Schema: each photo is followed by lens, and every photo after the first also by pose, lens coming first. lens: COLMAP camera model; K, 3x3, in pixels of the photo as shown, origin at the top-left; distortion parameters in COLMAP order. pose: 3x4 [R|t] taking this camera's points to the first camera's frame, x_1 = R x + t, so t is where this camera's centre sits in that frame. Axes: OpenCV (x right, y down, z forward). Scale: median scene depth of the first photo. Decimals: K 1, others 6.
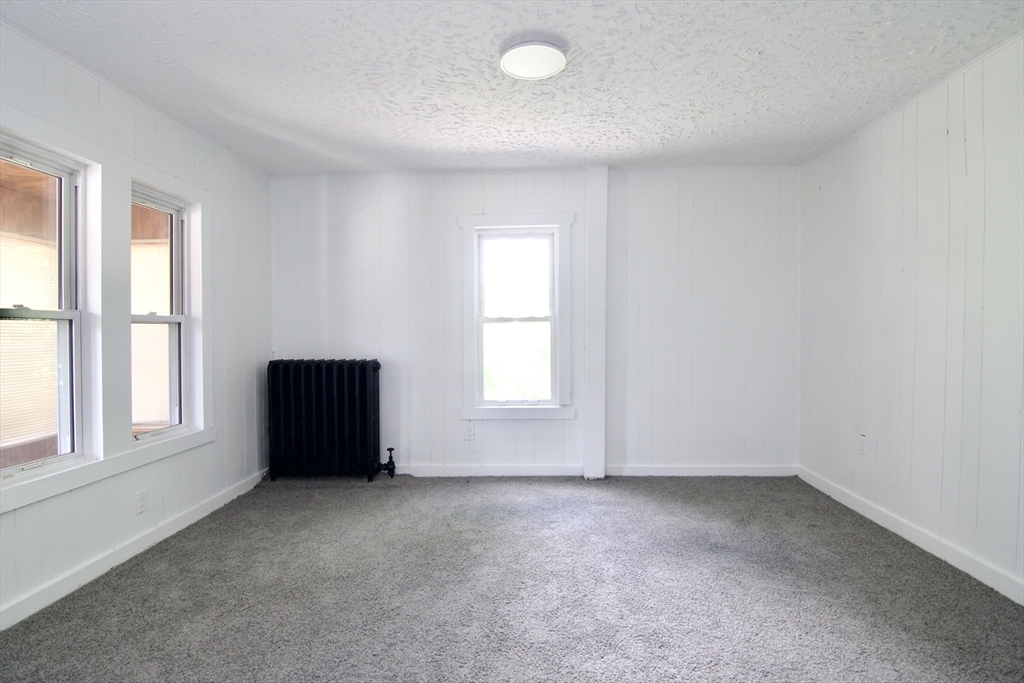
lens RADIAL K [[493.3, 0, 534.9], [0, 493.3, 336.1], [0, 0, 1]] dist [-0.005308, -0.009304]
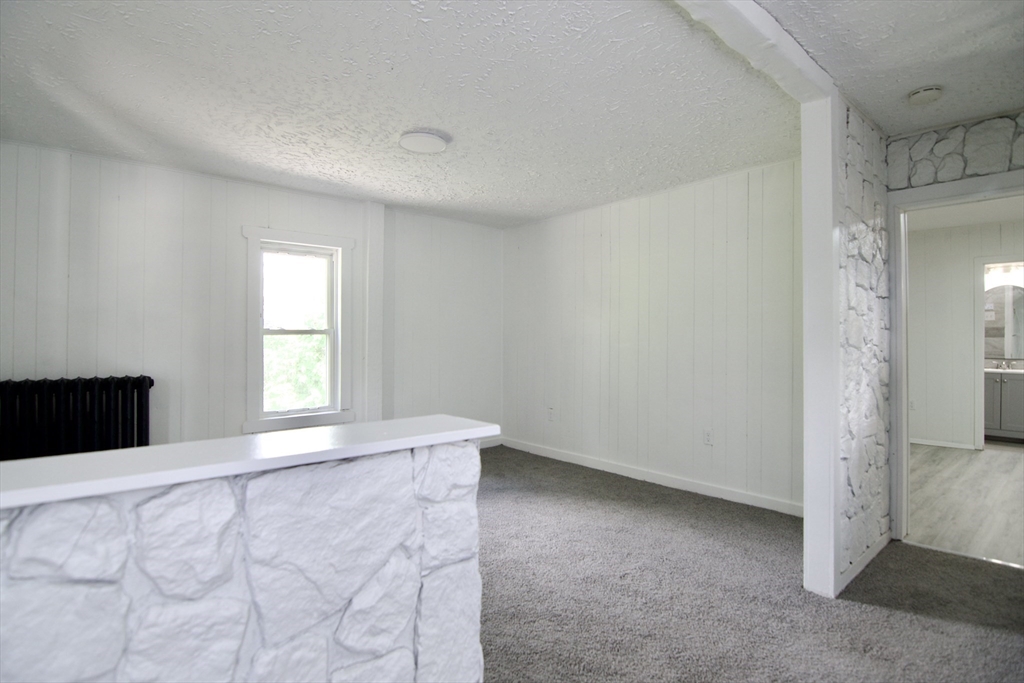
lens RADIAL K [[493.3, 0, 521.1], [0, 493.3, 334.2], [0, 0, 1]] dist [-0.005308, -0.009304]
pose [[0.728561, 0.012948, 0.684859, -0.442196], [0.003757, 0.999731, -0.022898, -0.003027], [-0.684971, 0.019256, 0.728316, -0.095432]]
